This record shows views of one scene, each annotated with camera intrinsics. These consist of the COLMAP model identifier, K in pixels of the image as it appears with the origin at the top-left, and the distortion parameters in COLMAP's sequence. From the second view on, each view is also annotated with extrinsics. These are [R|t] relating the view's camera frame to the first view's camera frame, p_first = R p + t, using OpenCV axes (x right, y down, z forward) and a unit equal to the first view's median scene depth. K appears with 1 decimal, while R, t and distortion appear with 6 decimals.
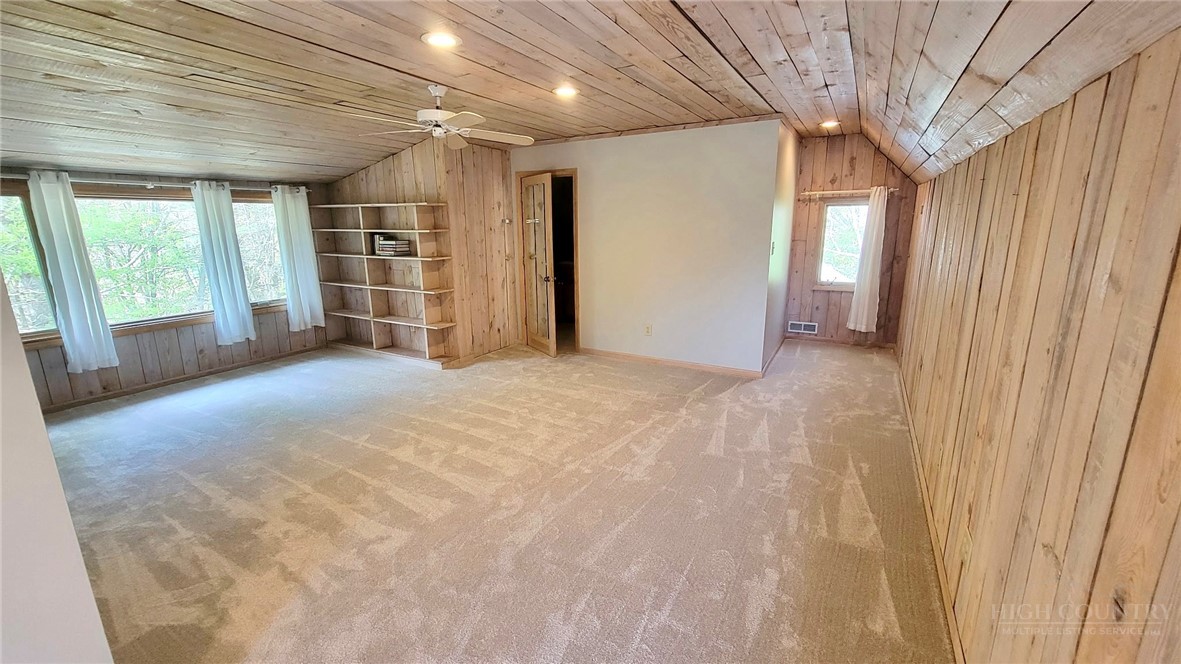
lens RADIAL K [[482.9, 0, 589.2], [0, 482.9, 329.4], [0, 0, 1]] dist [-0.002875, 0.001430]
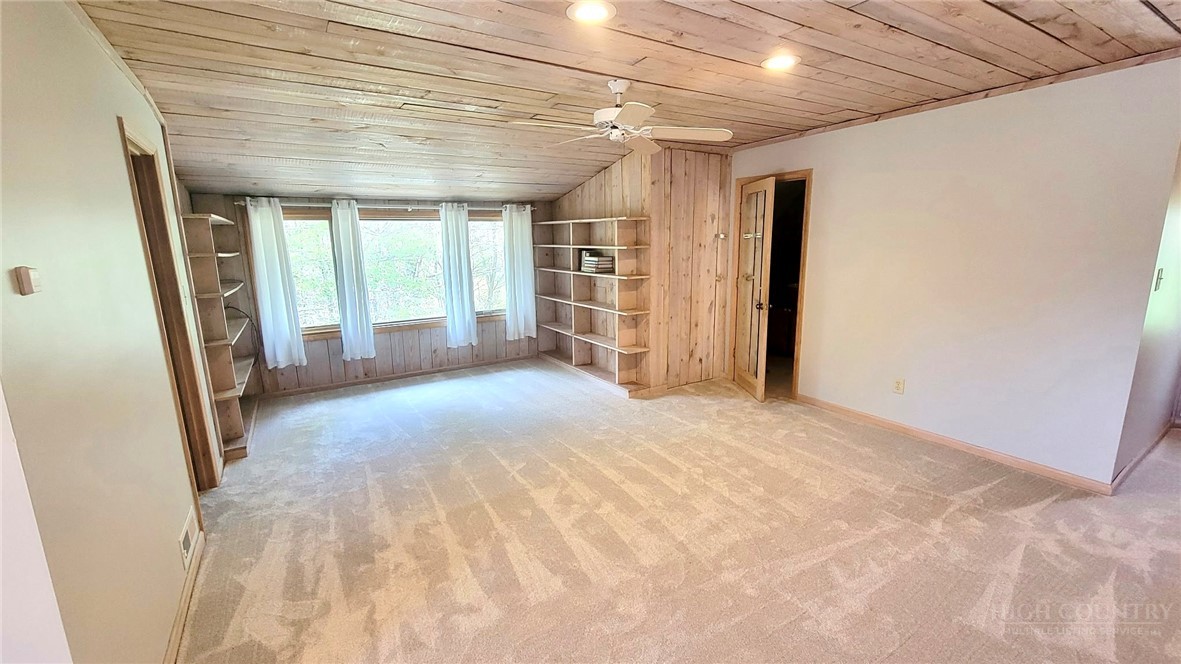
lens RADIAL K [[482.9, 0, 590.3], [0, 482.9, 331.4], [0, 0, 1]] dist [-0.002875, 0.001430]
pose [[0.876719, 0.086160, -0.473222, 0.071019], [-0.097407, 0.995244, 0.000744, -0.047040], [0.471036, 0.045442, 0.880943, 0.198128]]
